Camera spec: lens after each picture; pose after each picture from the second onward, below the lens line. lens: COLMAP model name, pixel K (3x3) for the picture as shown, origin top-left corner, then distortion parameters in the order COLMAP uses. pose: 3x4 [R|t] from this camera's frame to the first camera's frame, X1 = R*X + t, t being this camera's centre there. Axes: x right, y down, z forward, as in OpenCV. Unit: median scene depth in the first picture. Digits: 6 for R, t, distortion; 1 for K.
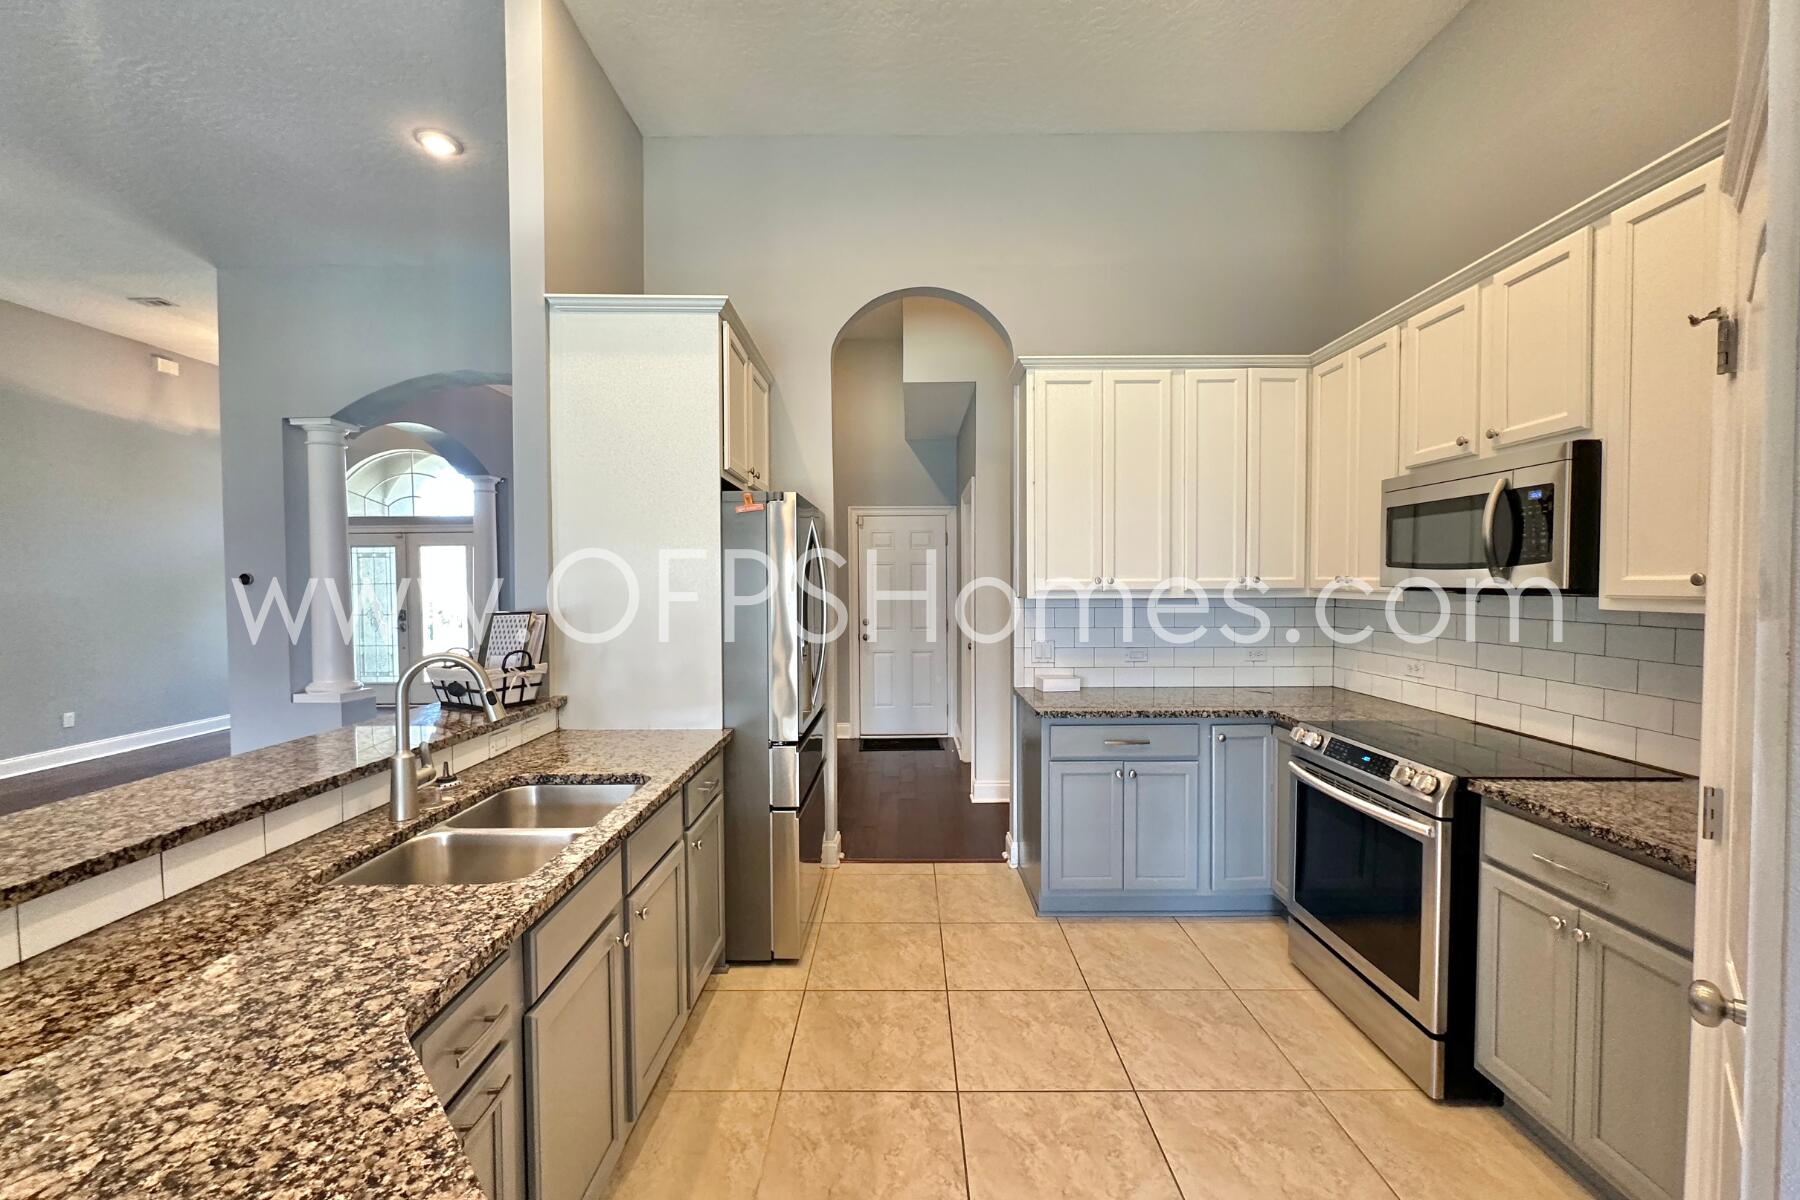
lens RADIAL K [[718.0, 0, 901.4], [0, 718.0, 600.9], [0, 0, 1]] dist [-0.003944, 0.000548]
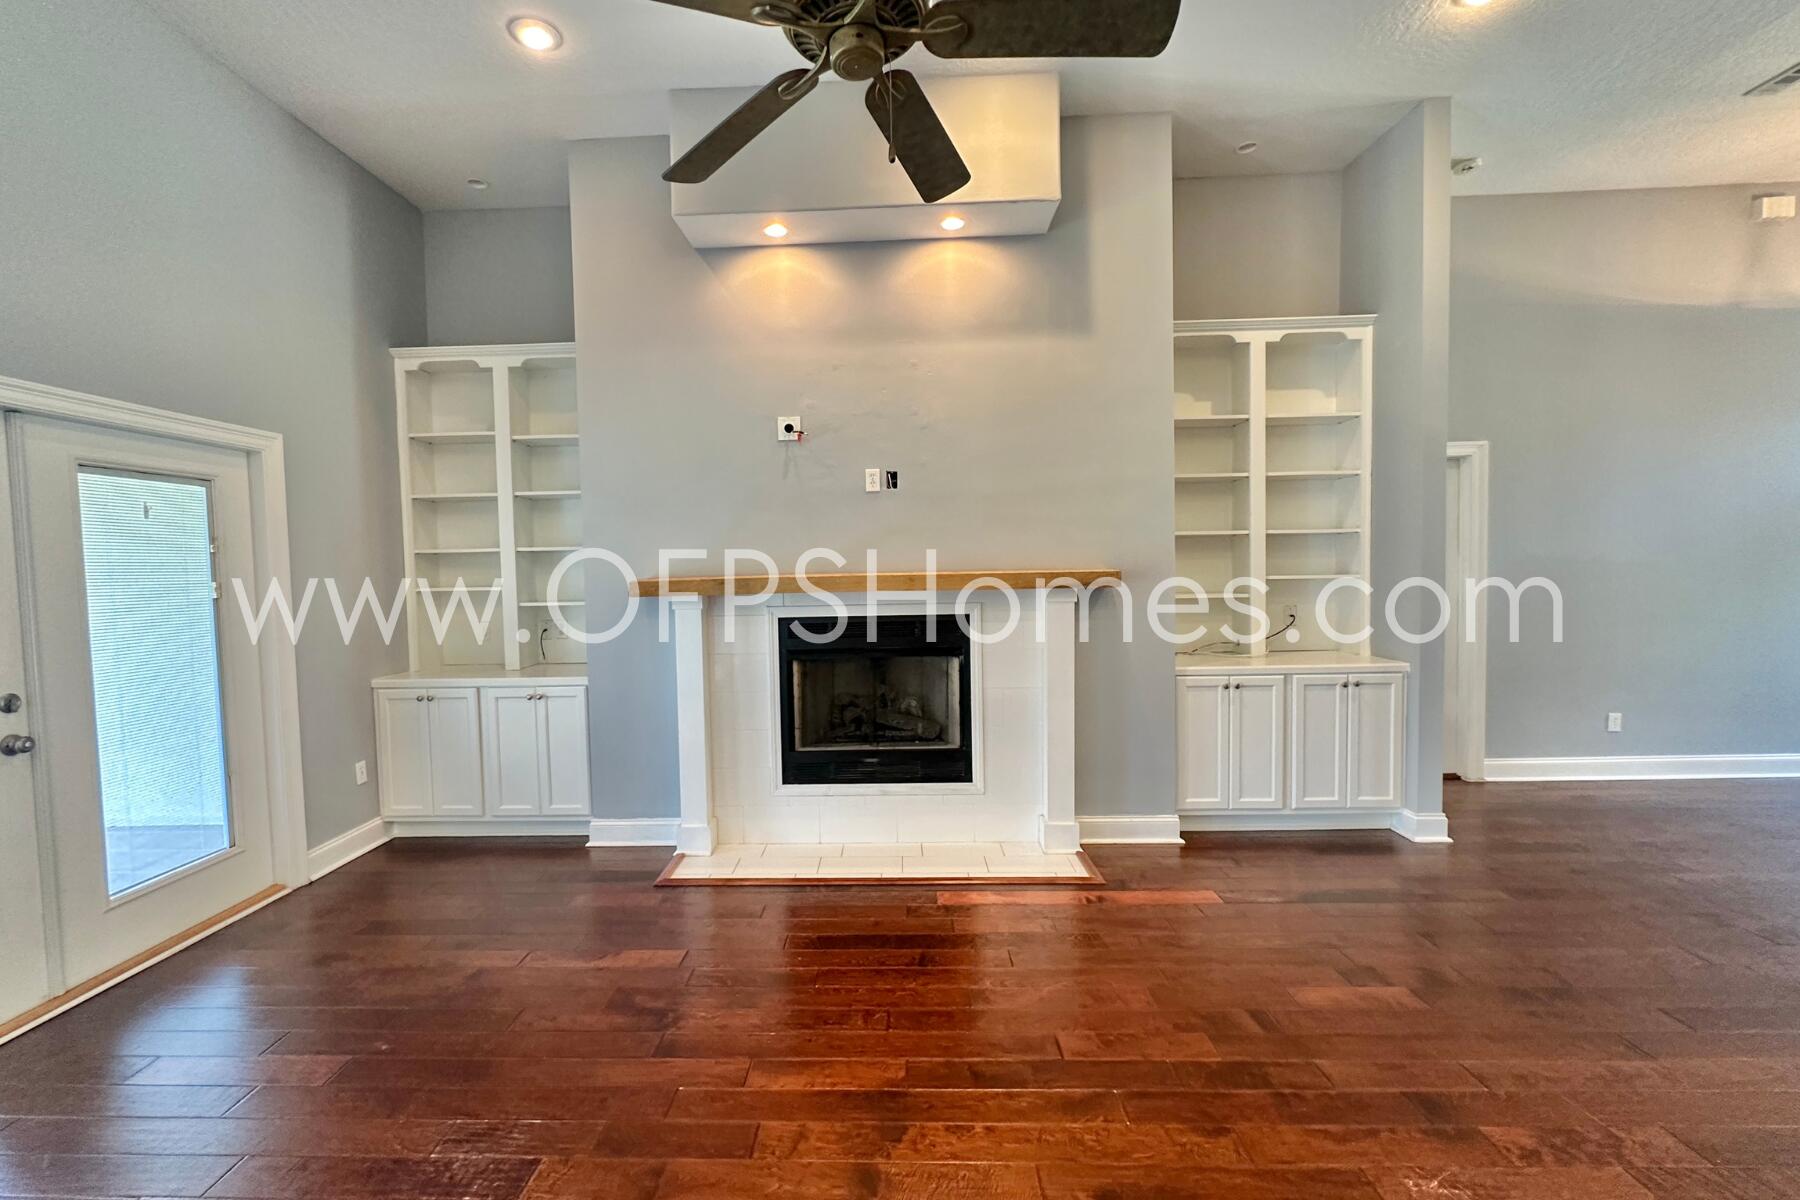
lens RADIAL K [[752.4, 0, 875.1], [0, 752.4, 606.1], [0, 0, 1]] dist [-0.000390, 0.000154]
pose [[-0.036071, 0.052760, -0.997956, -0.951235], [-0.004270, 0.998588, 0.052948, 0.005906], [0.999340, 0.006172, -0.035795, 0.663660]]
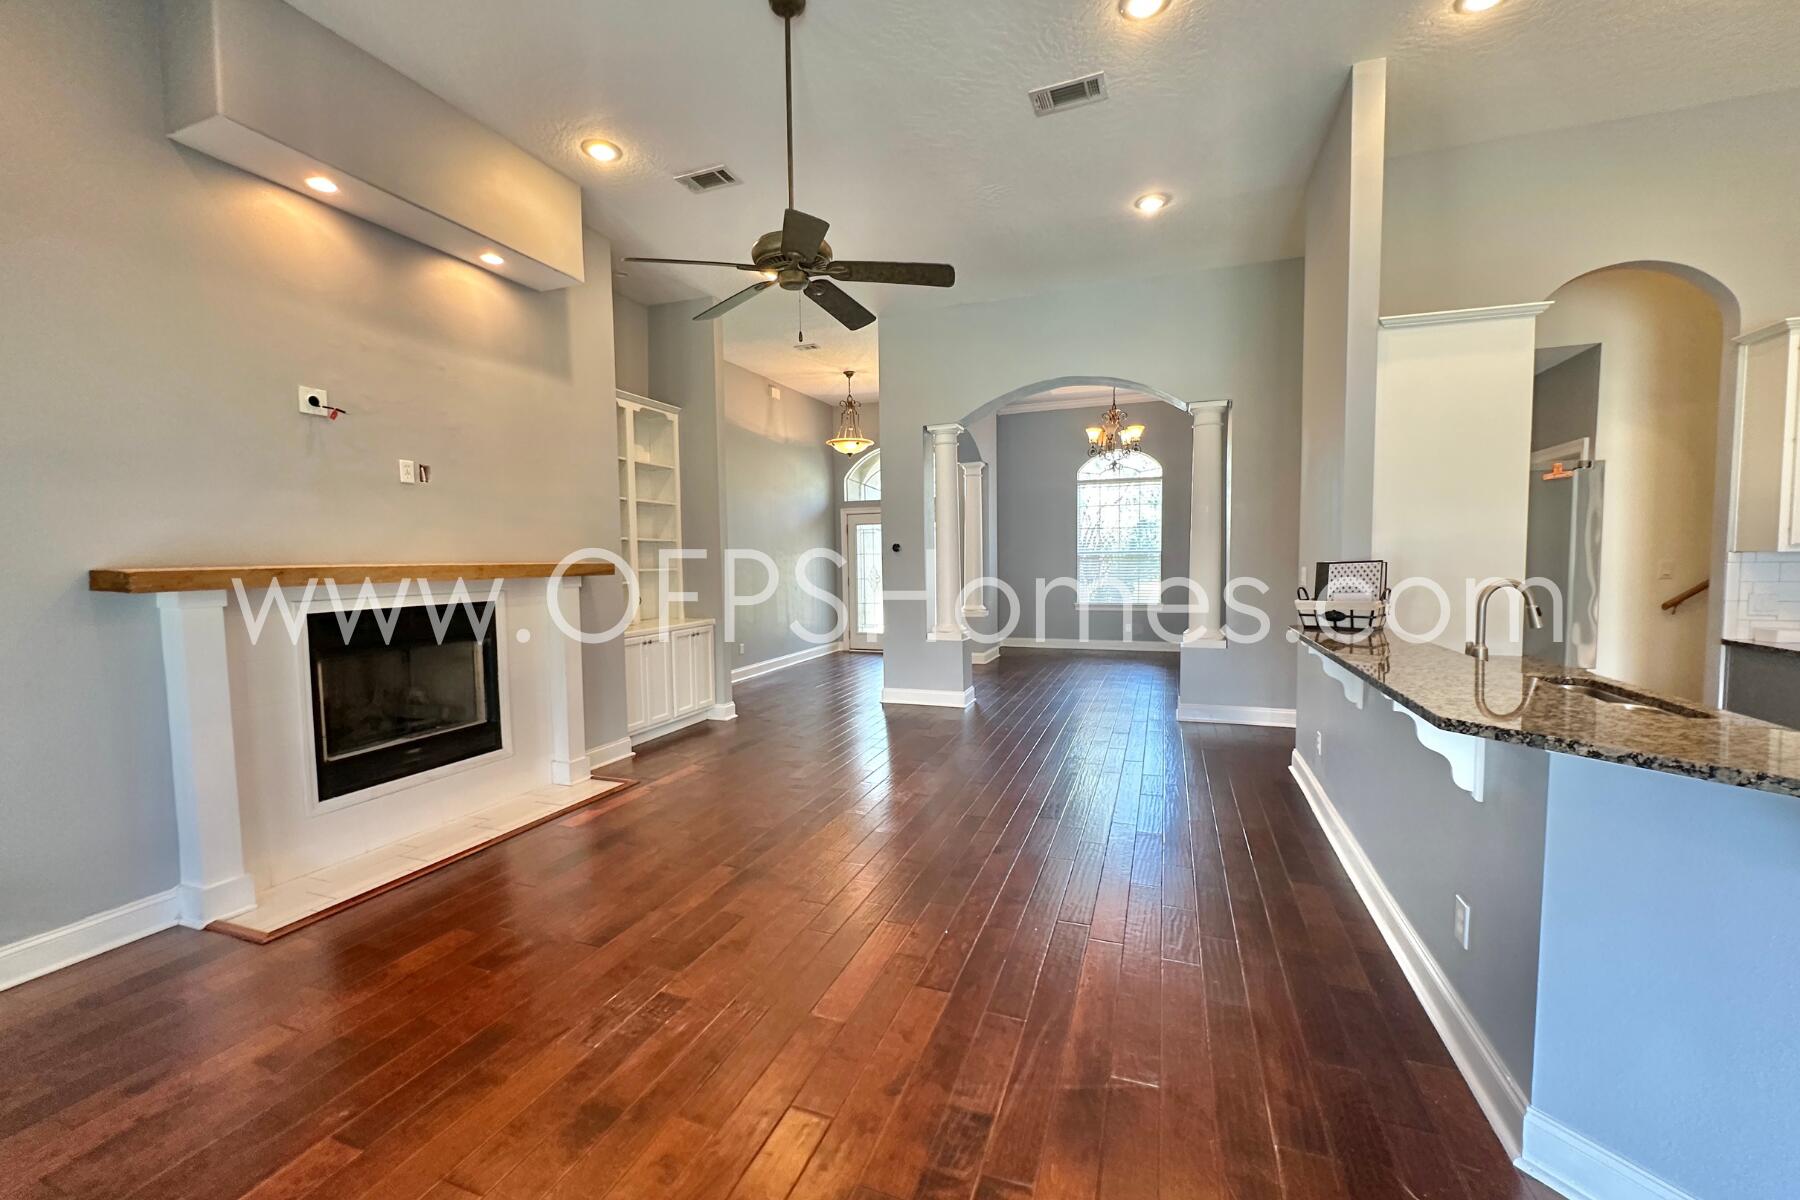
lens RADIAL K [[718.0, 0, 901.4], [0, 718.0, 600.9], [0, 0, 1]] dist [-0.003944, 0.000548]
pose [[0.938202, 0.013398, -0.345829, -1.049223], [-0.000518, 0.999304, 0.037307, 0.048437], [0.346088, -0.034822, 0.937556, -0.666274]]
